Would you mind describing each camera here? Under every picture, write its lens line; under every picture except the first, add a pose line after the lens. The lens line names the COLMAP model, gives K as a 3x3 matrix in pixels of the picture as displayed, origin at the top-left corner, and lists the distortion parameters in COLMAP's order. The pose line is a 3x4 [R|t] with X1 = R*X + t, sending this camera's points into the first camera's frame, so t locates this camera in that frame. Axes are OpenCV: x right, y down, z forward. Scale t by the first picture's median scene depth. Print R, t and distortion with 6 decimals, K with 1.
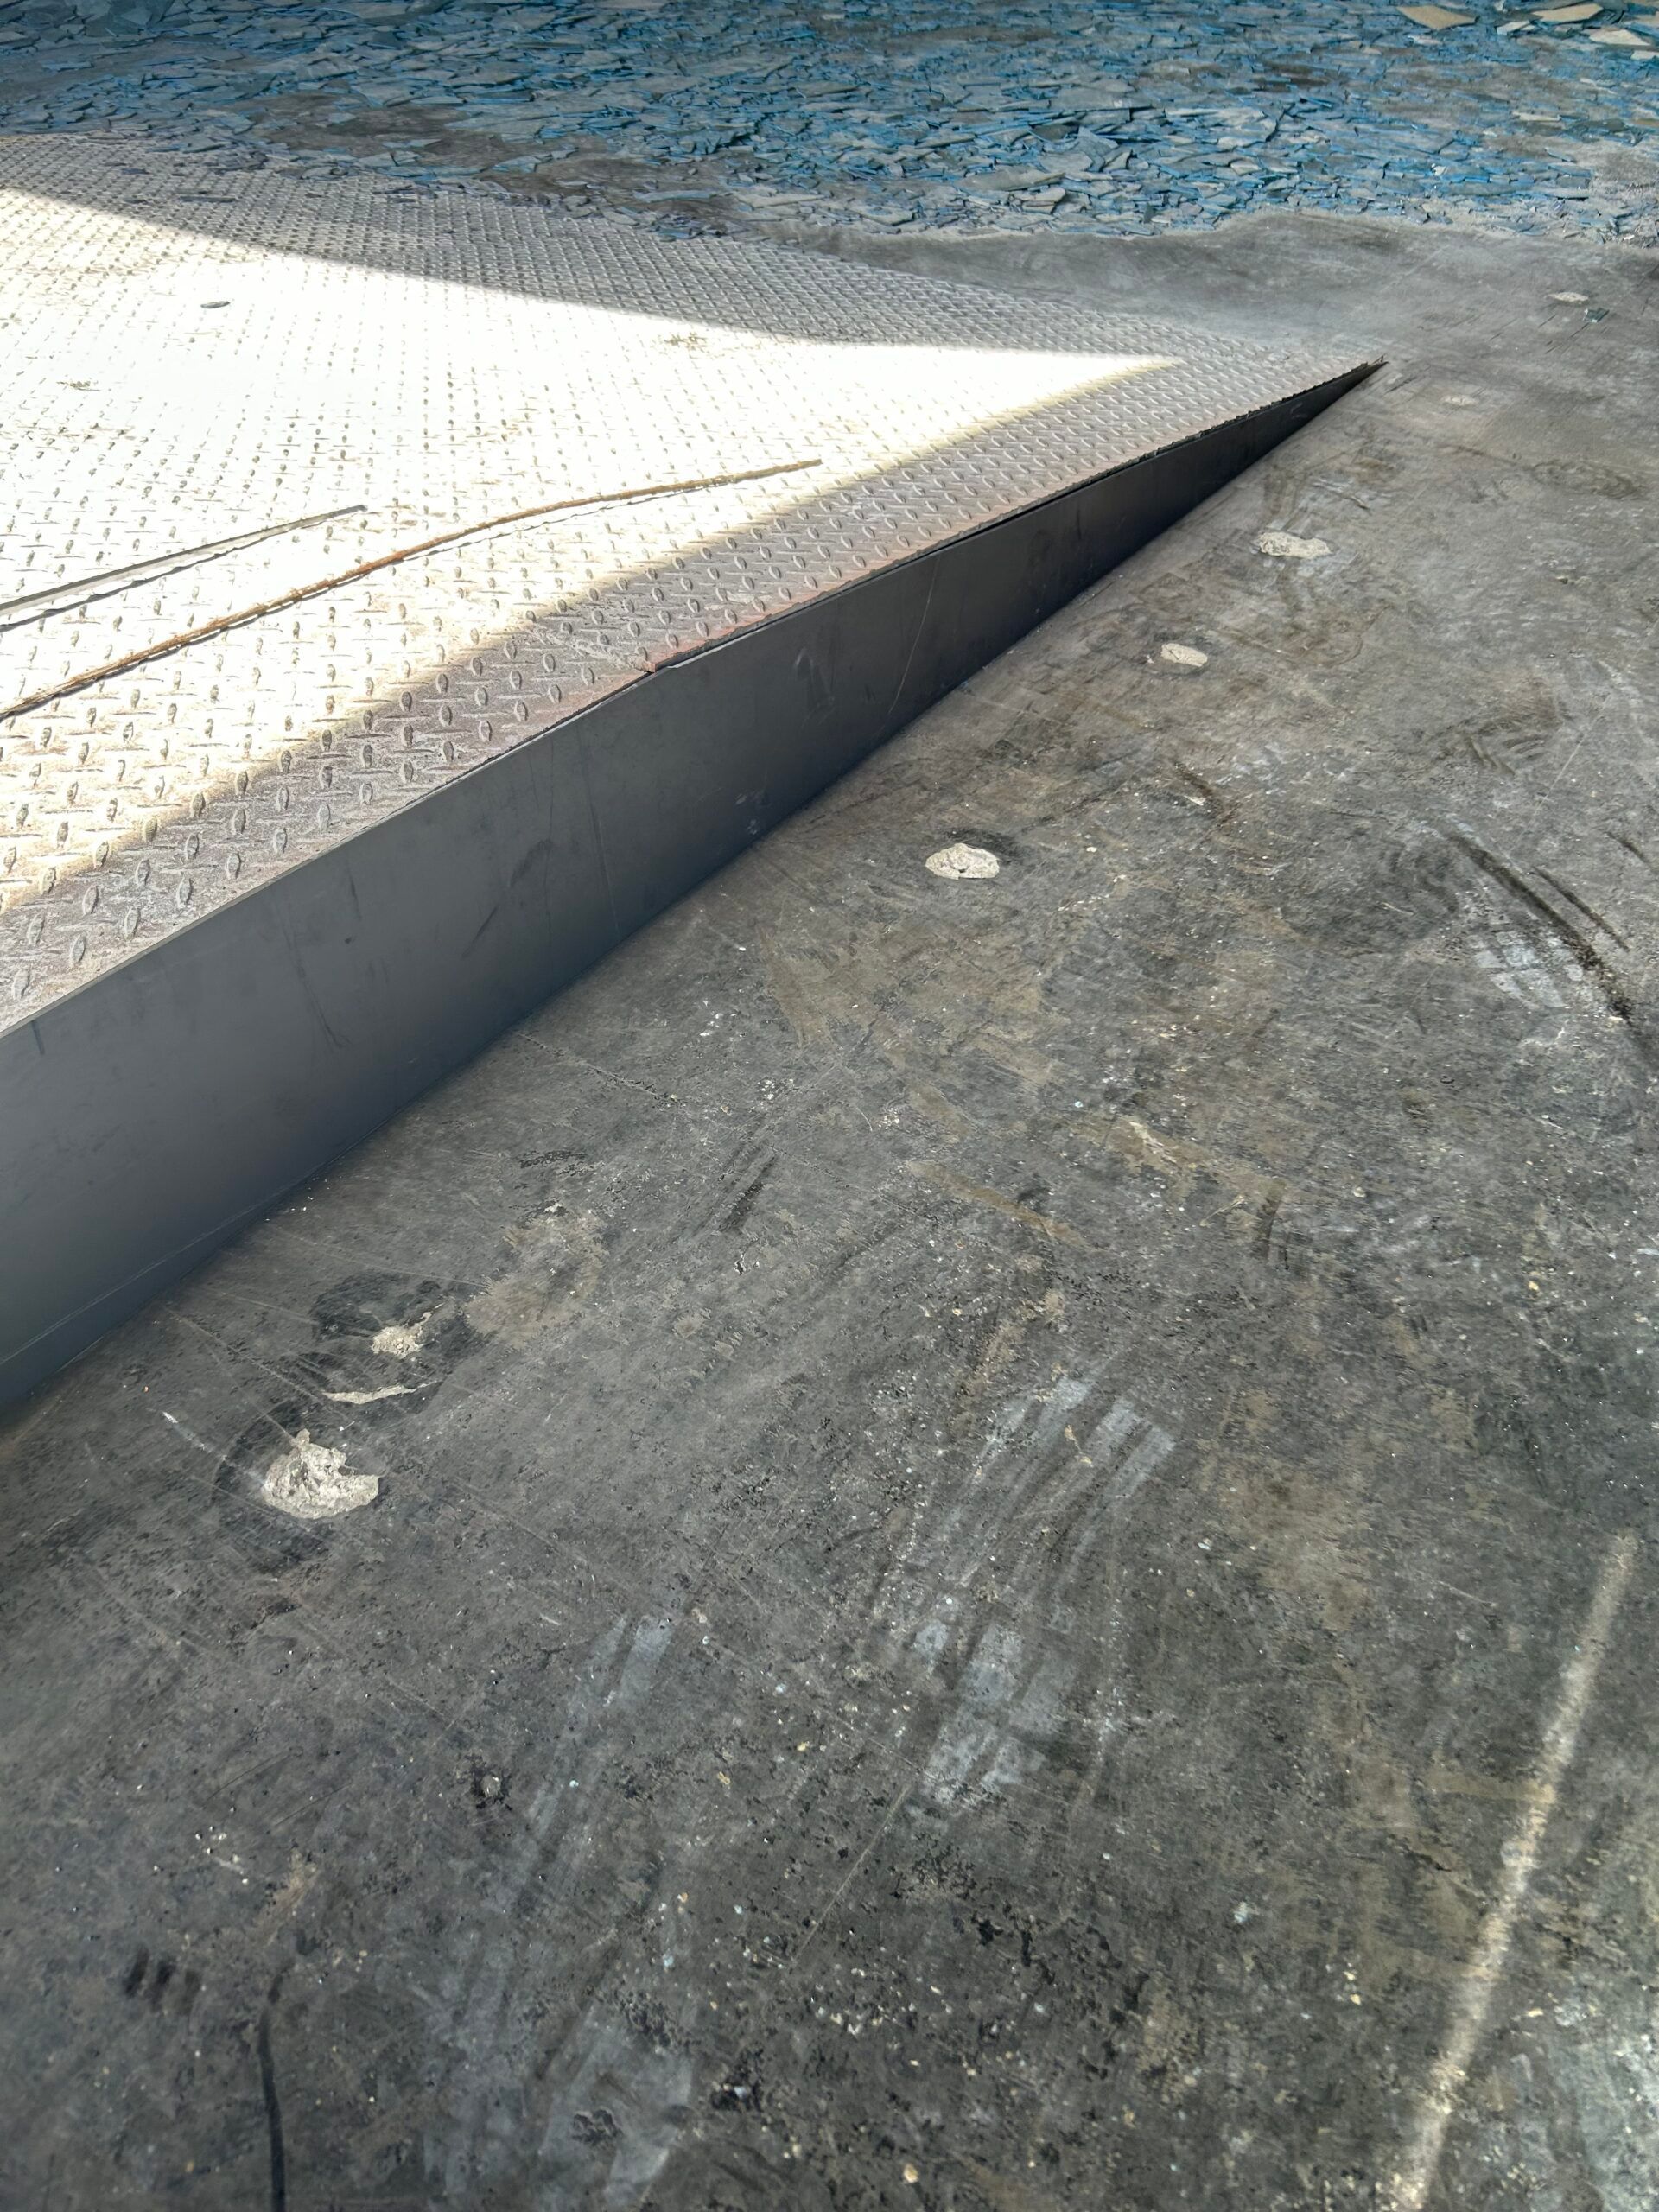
lens RADIAL K [[1615.6, 0, 829.7], [0, 1615.6, 1099.4], [0, 0, 1]] dist [0.033521, -0.039450]
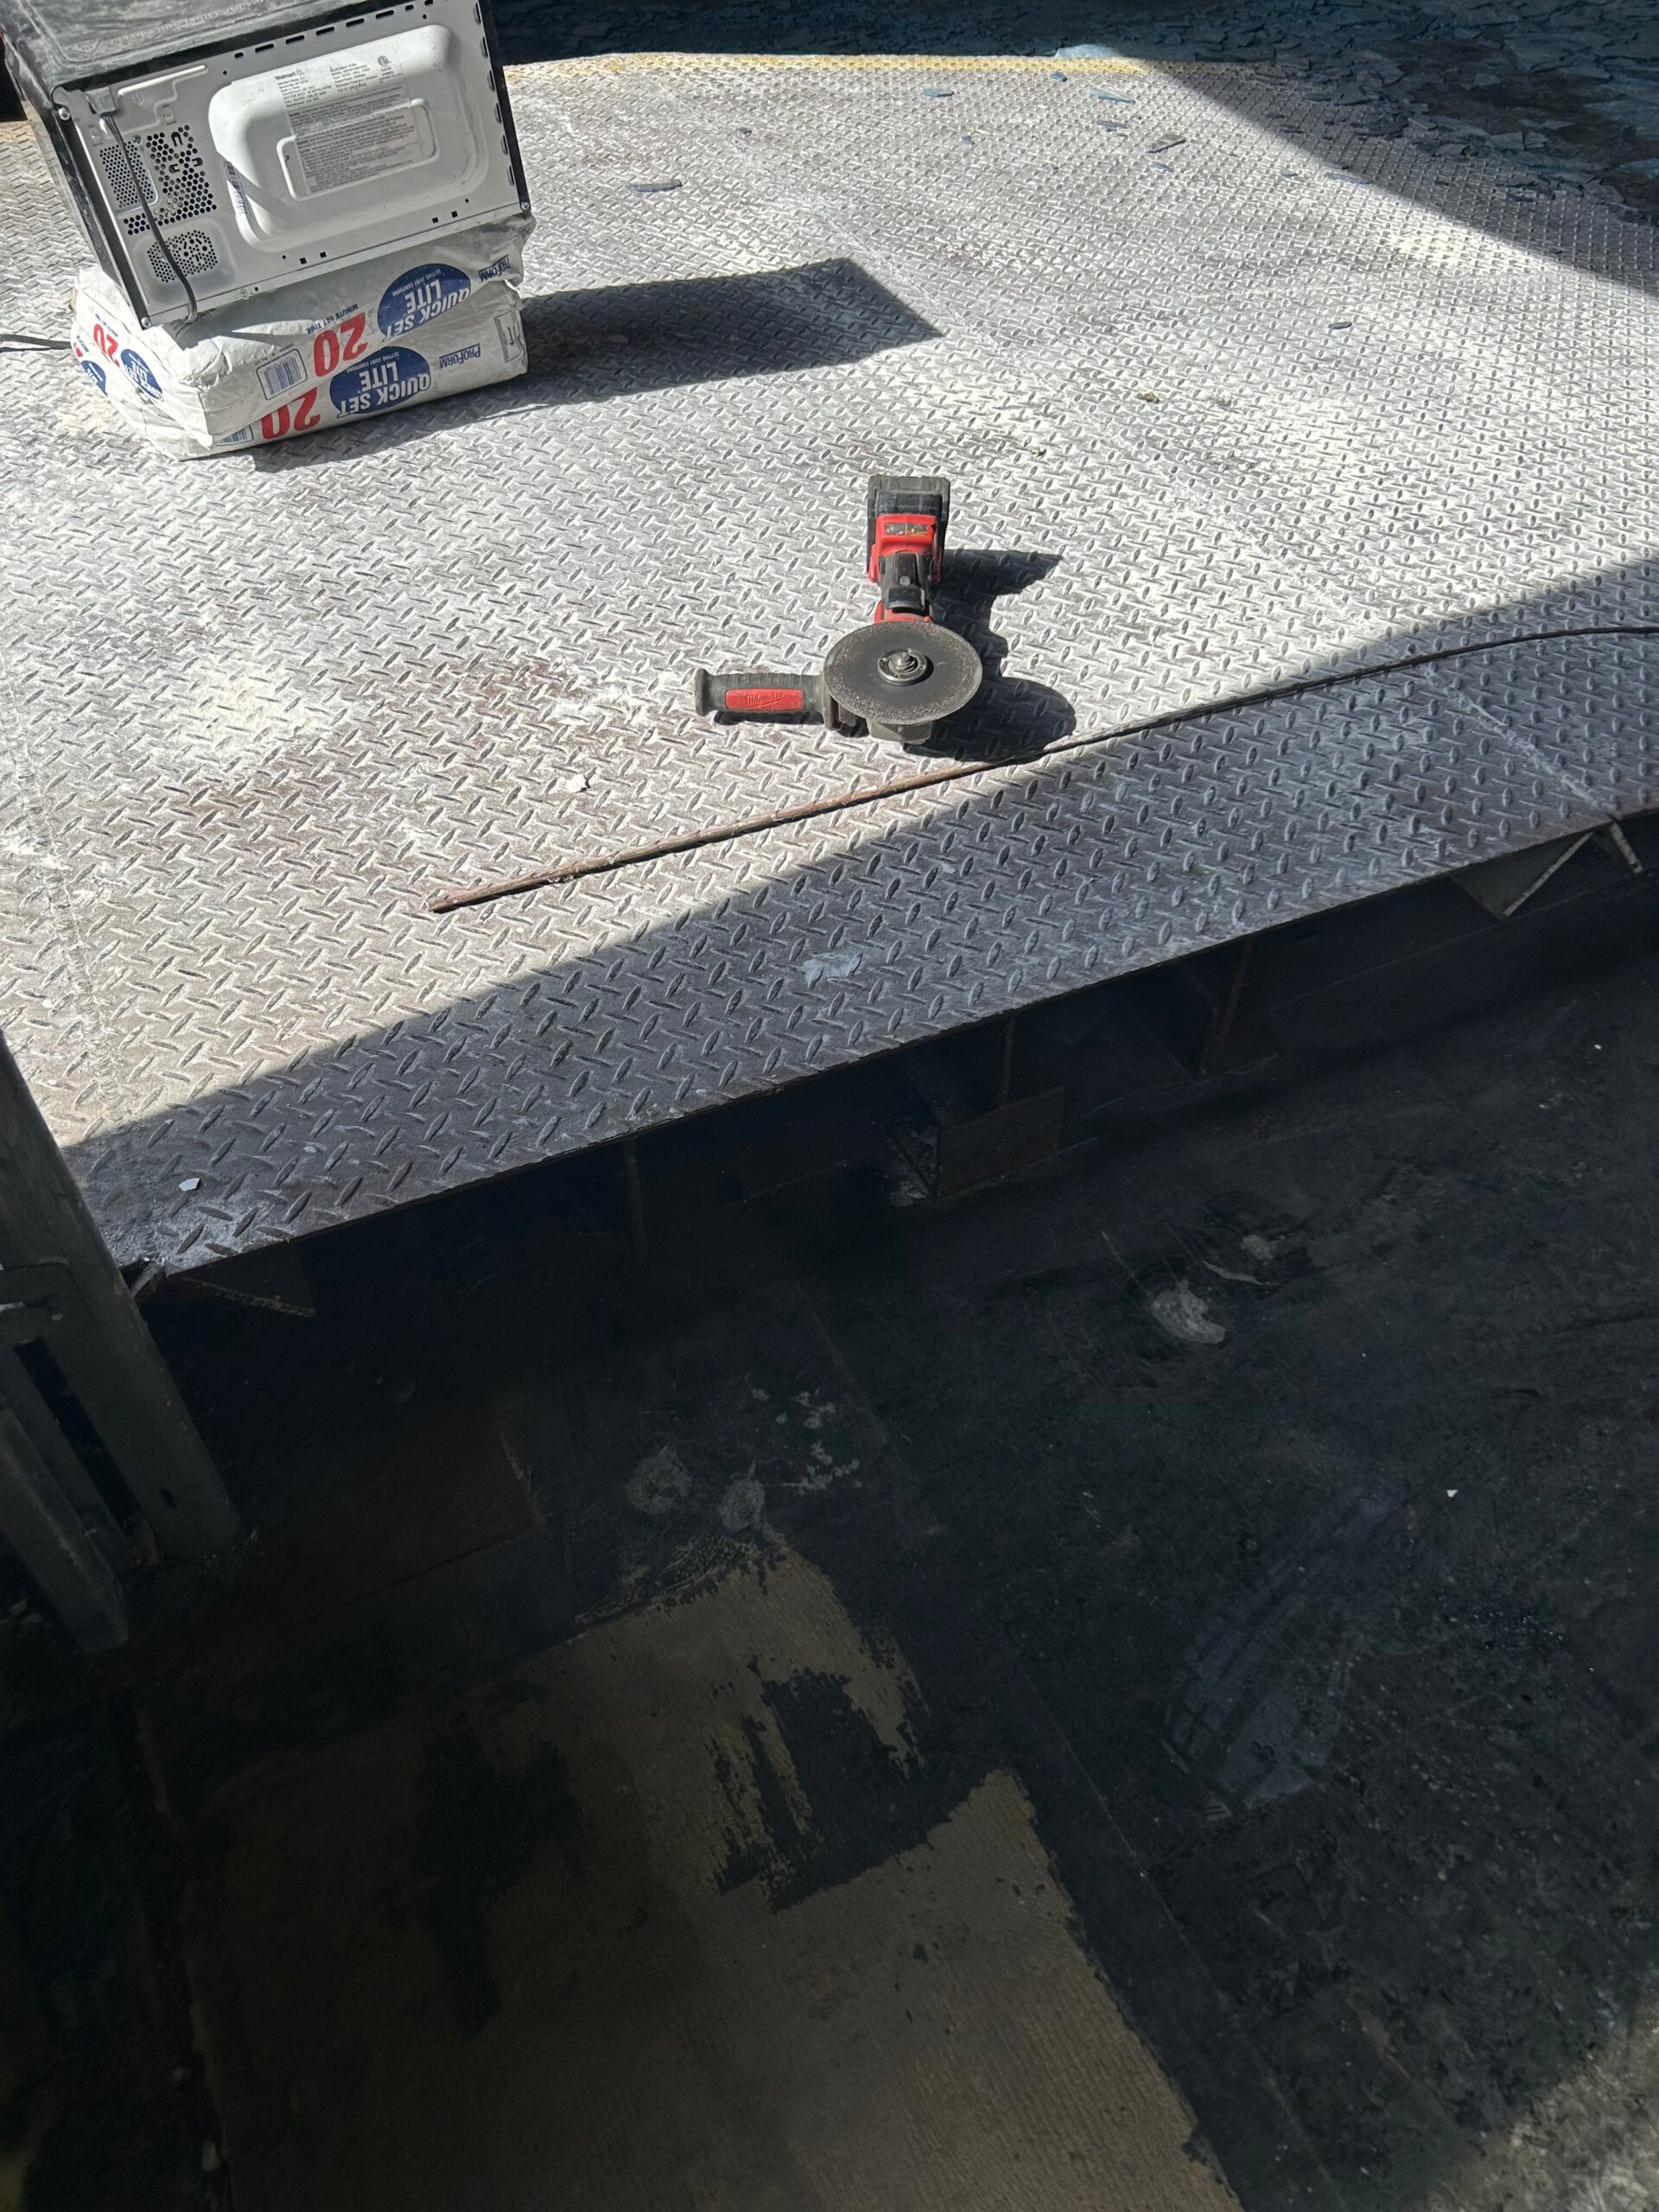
lens RADIAL K [[1615.6, 0, 821.1], [0, 1615.6, 1115.4], [0, 0, 1]] dist [0.033521, -0.039450]
pose [[0.856403, 0.374923, -0.354973, -0.126949], [-0.329067, 0.926148, 0.184296, -0.097707], [0.397855, -0.041021, 0.916531, -0.480643]]
